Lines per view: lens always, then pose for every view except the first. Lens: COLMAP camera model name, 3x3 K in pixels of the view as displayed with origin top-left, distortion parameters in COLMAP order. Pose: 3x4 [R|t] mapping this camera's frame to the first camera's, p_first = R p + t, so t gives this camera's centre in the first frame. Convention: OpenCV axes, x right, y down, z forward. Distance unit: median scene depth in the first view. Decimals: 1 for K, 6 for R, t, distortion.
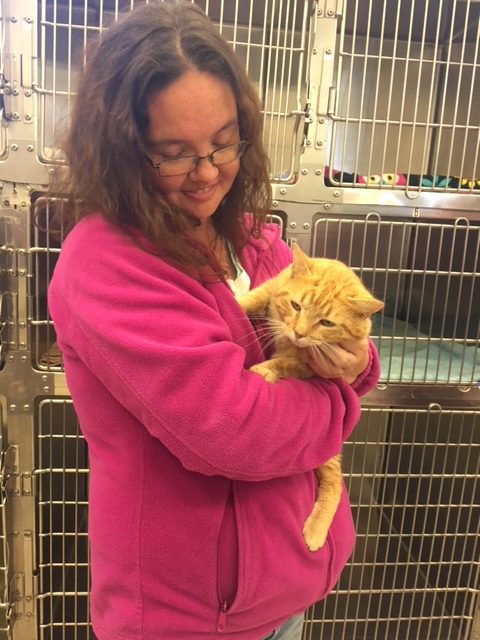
lens RADIAL K [[530.1, 0, 237.4], [0, 530.1, 323.2], [0, 0, 1]] dist [0.016448, -0.000825]
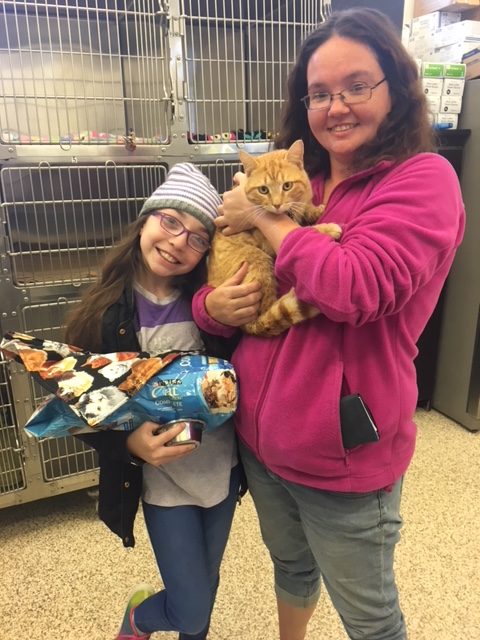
lens RADIAL K [[530.1, 0, 242.2], [0, 530.1, 319.9], [0, 0, 1]] dist [0.016448, -0.000825]
pose [[0.944445, -0.172231, 0.279930, -0.221230], [0.138827, 0.981042, 0.135216, 0.066548], [-0.297911, -0.088843, 0.950450, -0.615157]]
